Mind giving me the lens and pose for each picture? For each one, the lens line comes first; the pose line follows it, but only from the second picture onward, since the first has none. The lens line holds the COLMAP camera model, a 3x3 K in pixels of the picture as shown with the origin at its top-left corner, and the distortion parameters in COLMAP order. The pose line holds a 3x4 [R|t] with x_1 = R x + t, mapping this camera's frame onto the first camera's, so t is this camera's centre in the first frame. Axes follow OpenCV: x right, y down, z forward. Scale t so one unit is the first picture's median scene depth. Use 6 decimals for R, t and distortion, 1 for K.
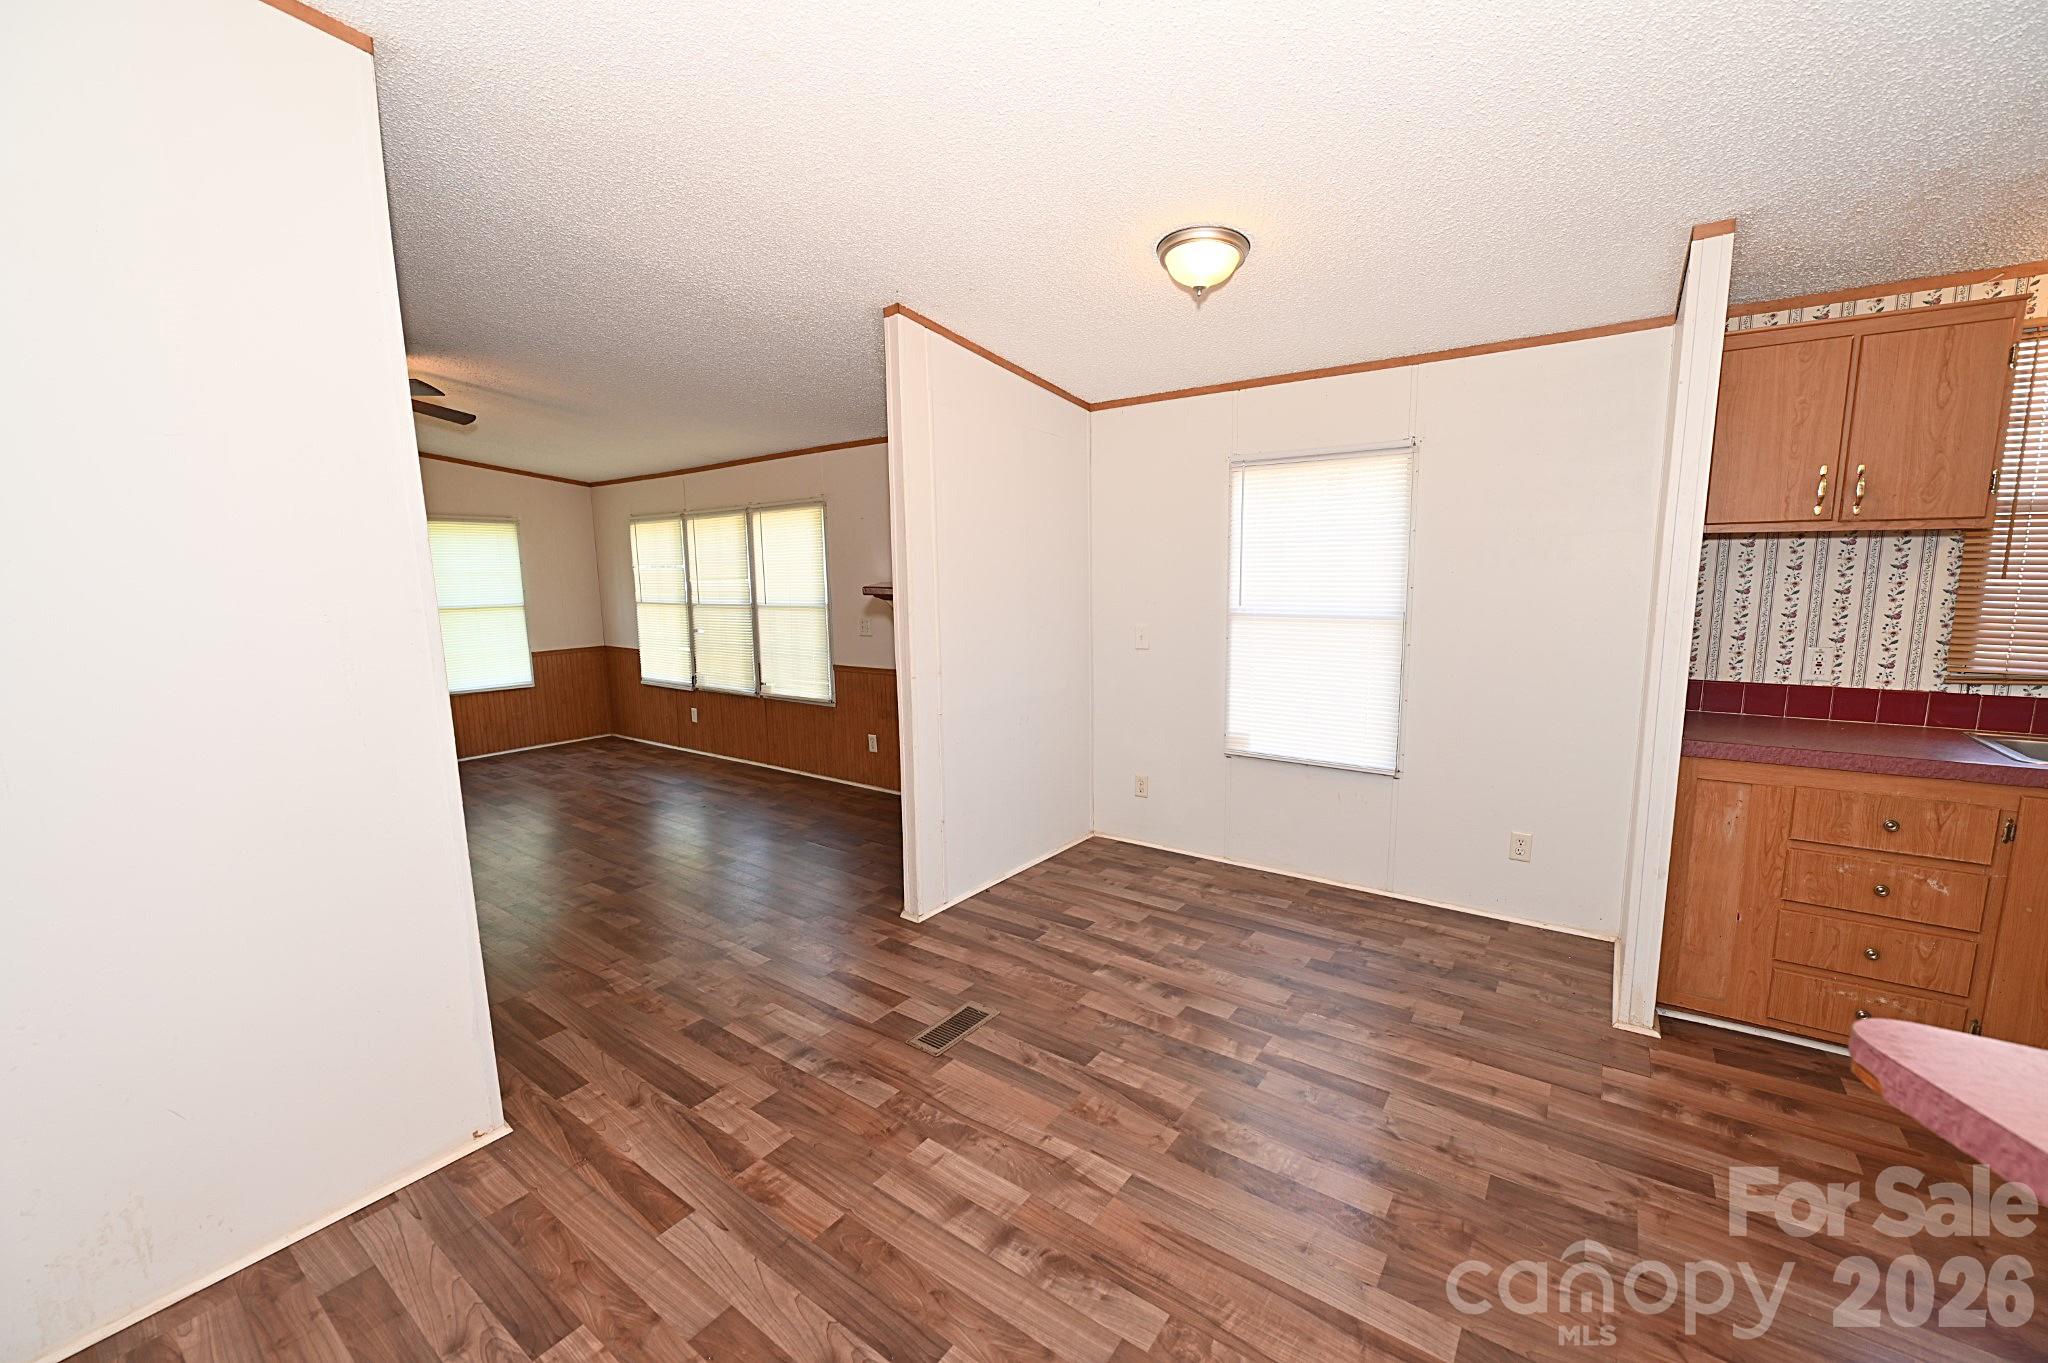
lens RADIAL K [[809.1, 0, 1028.7], [0, 809.1, 692.8], [0, 0, 1]] dist [-0.007014, -0.001263]
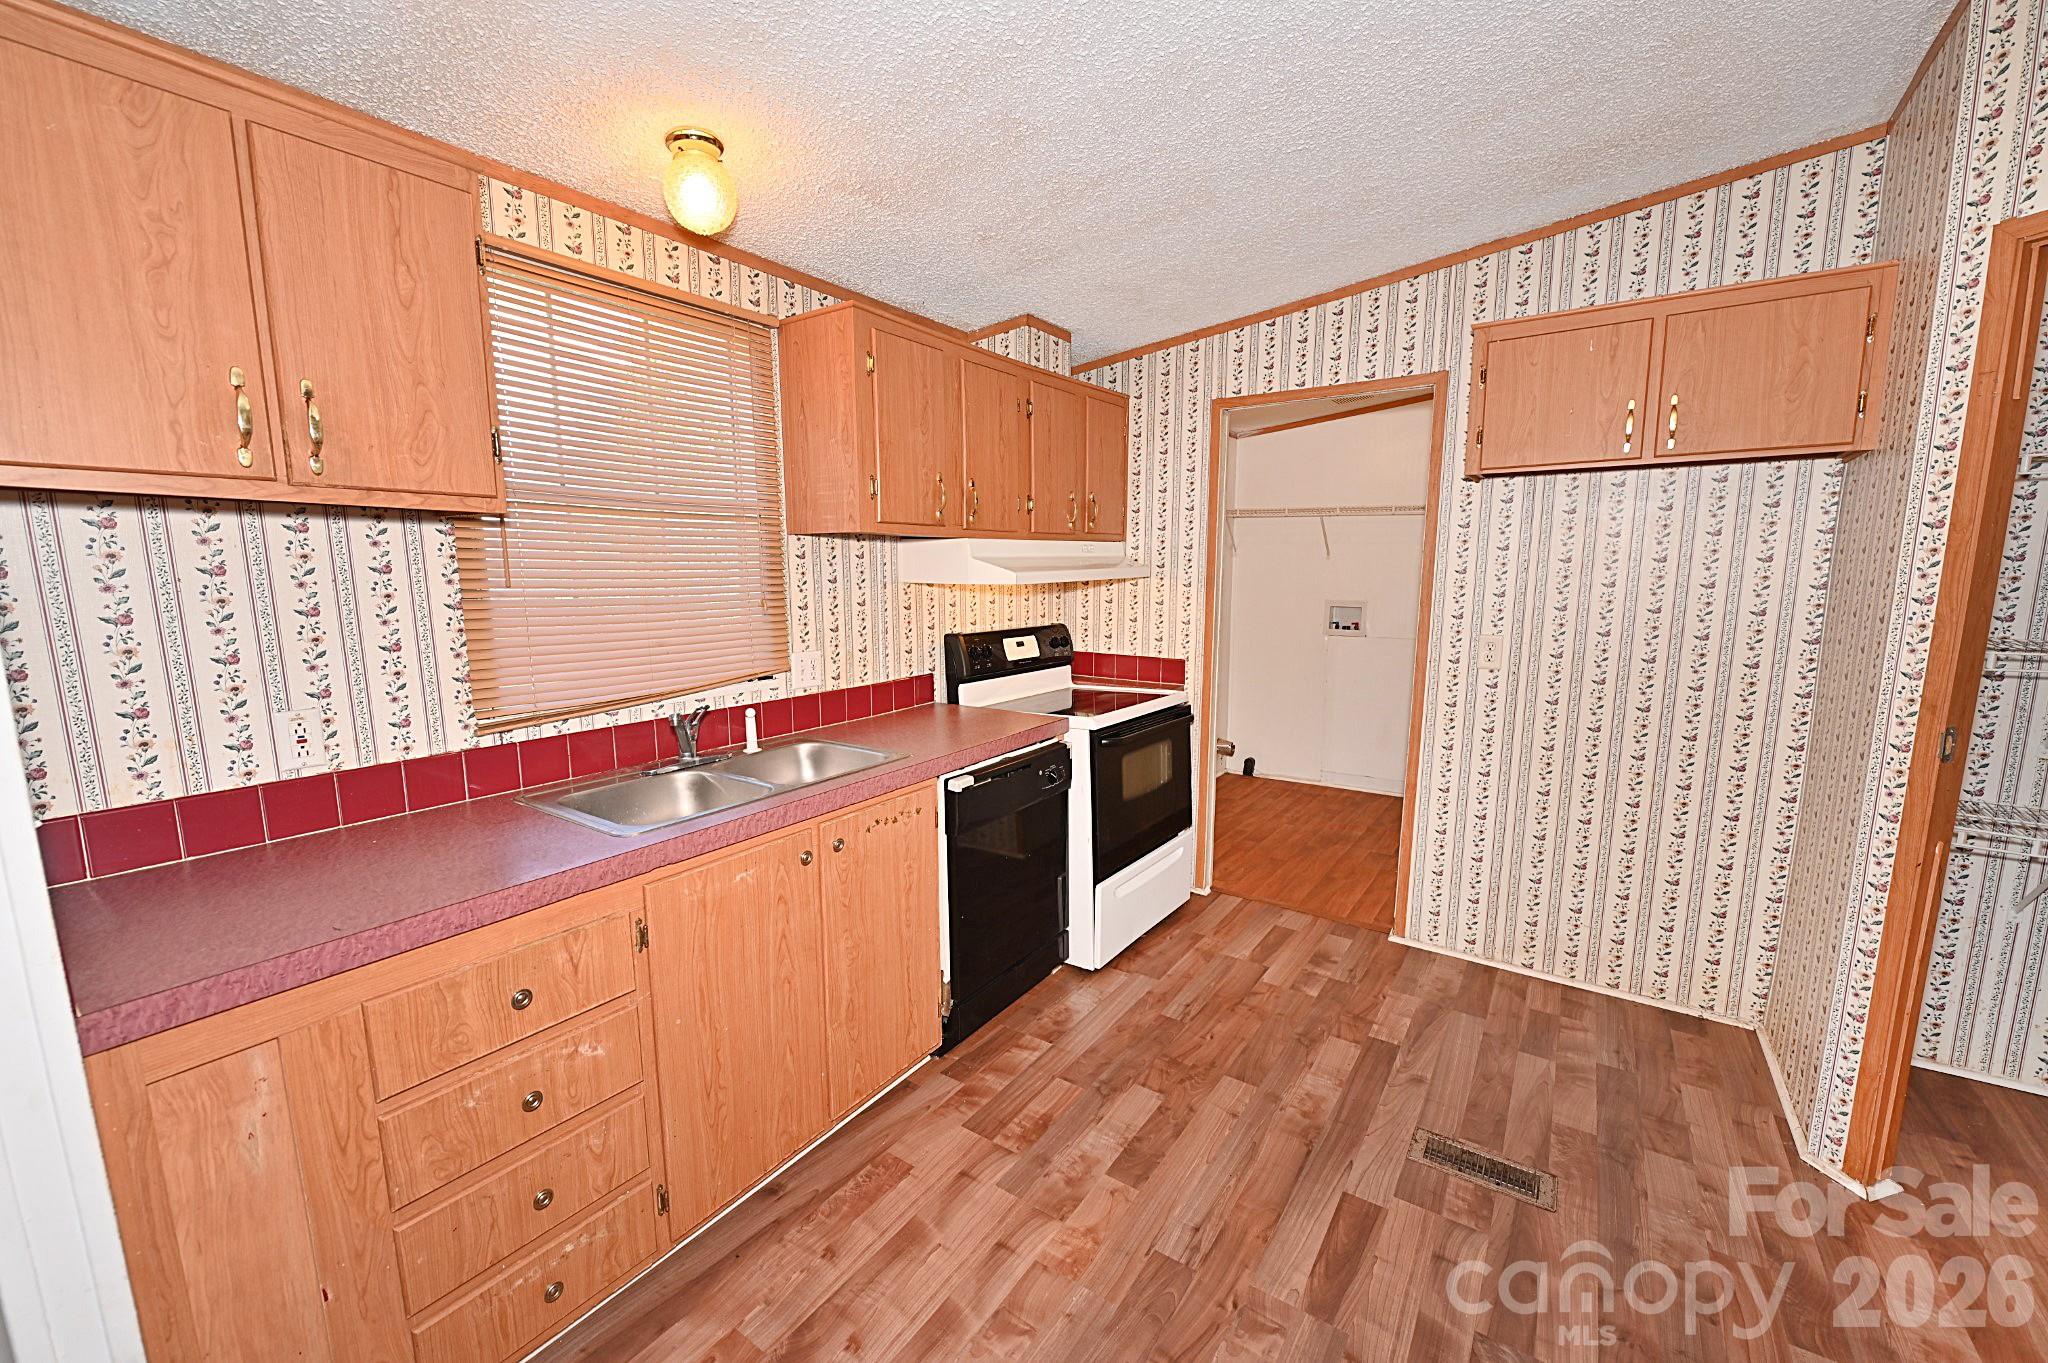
lens RADIAL K [[809.1, 0, 1029.3], [0, 809.1, 689.1], [0, 0, 1]] dist [-0.007014, -0.001263]
pose [[-0.026494, -0.135475, 0.990426, 0.347192], [0.147322, 0.979427, 0.137911, -0.062970], [-0.988734, 0.149566, -0.005990, 0.412971]]
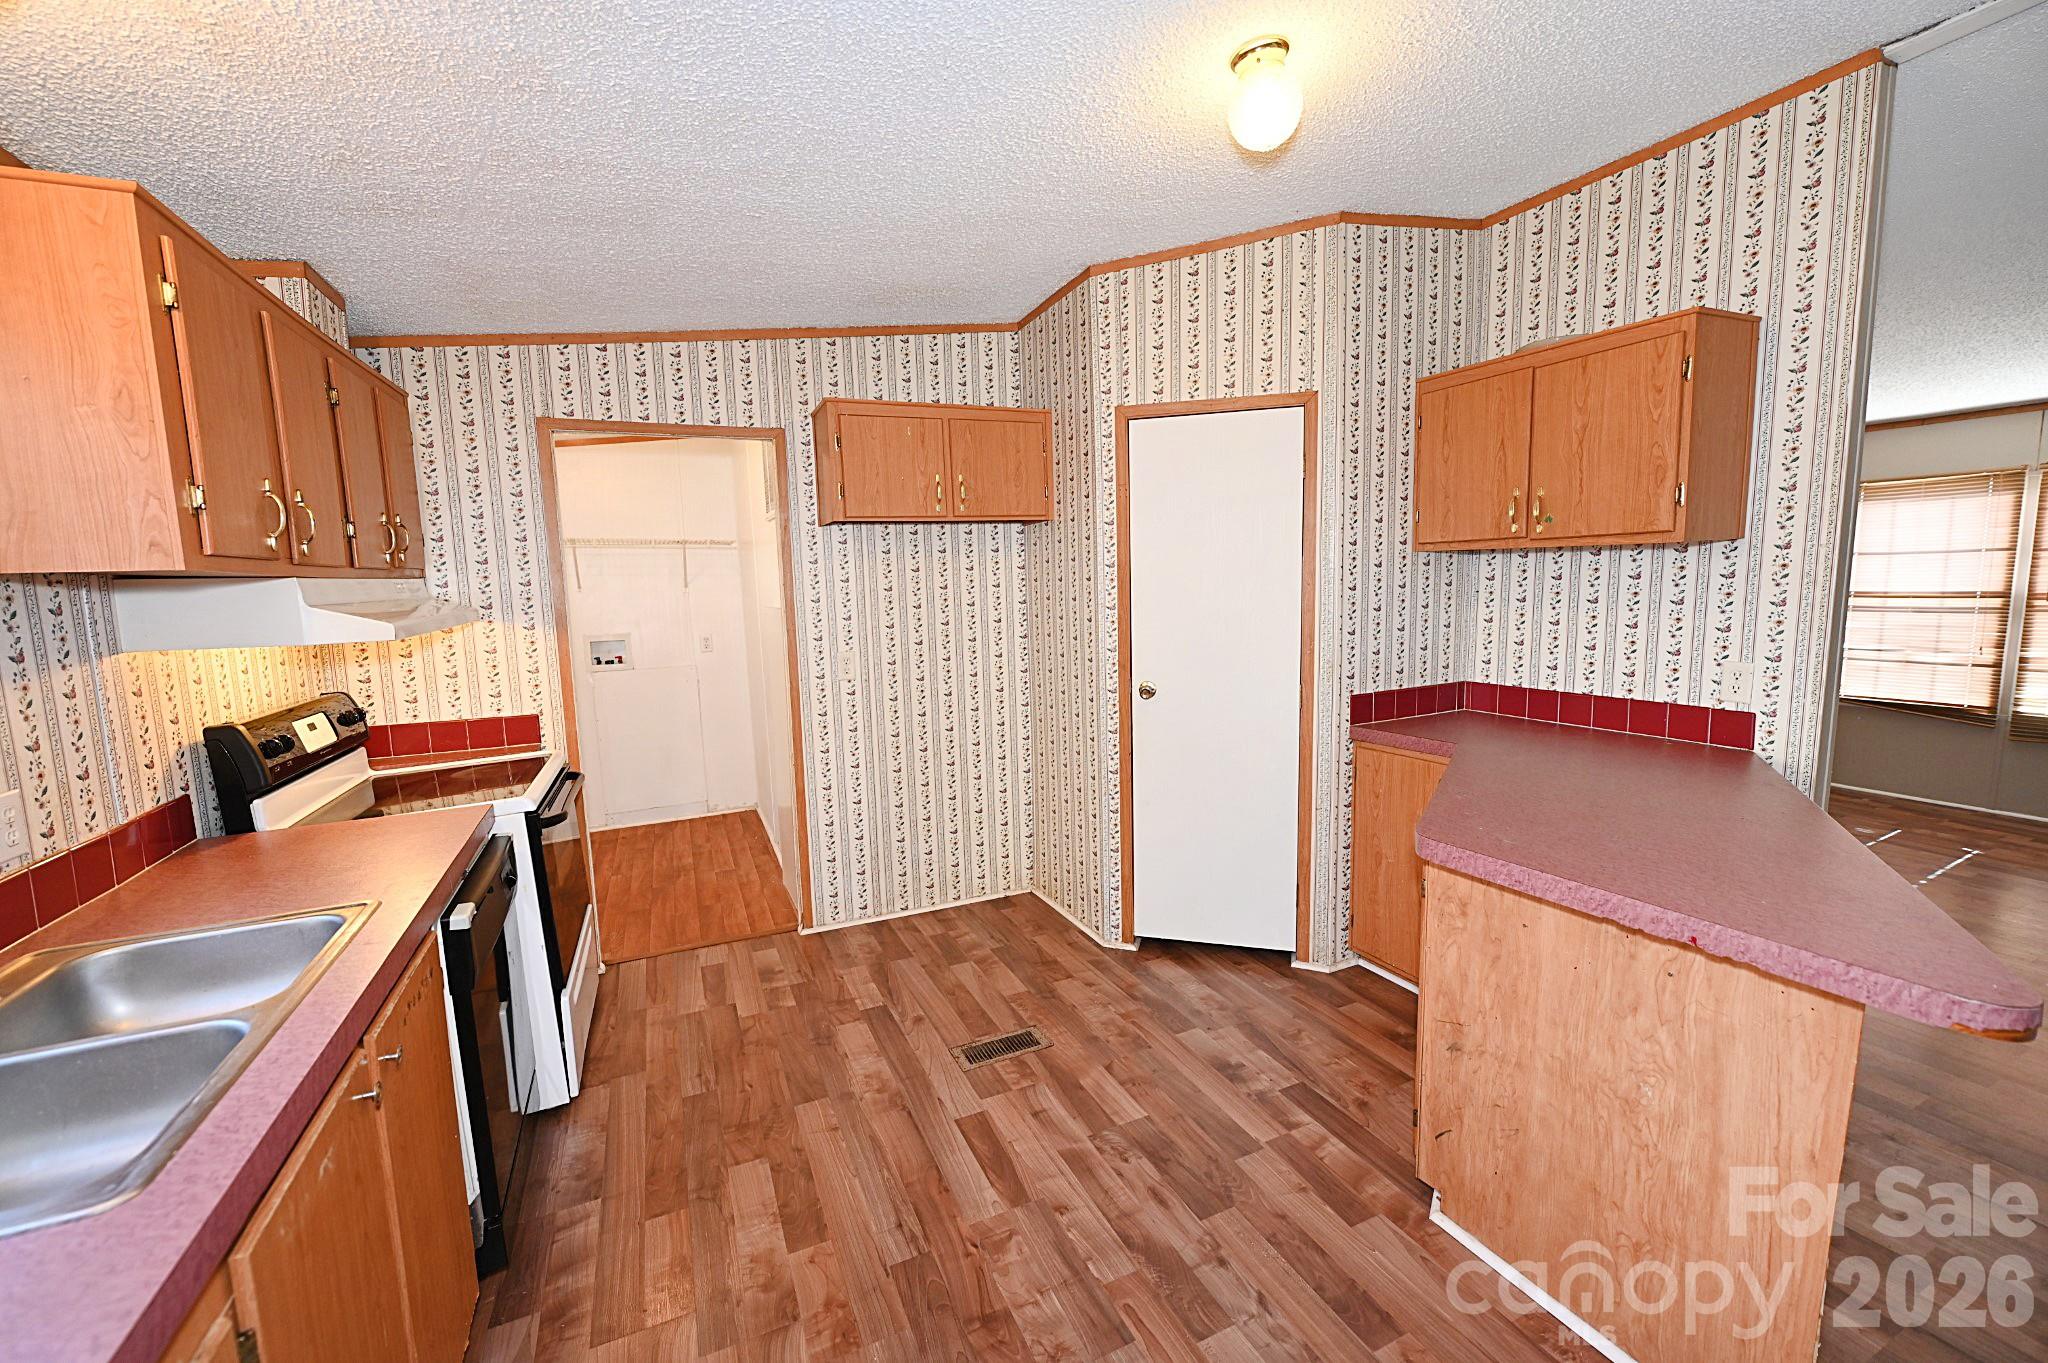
lens RADIAL K [[809.1, 0, 1021.2], [0, 809.1, 681.2], [0, 0, 1]] dist [-0.007014, -0.001263]
pose [[-0.870215, -0.022023, 0.492180, 0.487546], [0.111335, 0.964367, 0.240002, -0.119277], [-0.479928, 0.263651, -0.836754, 0.698537]]
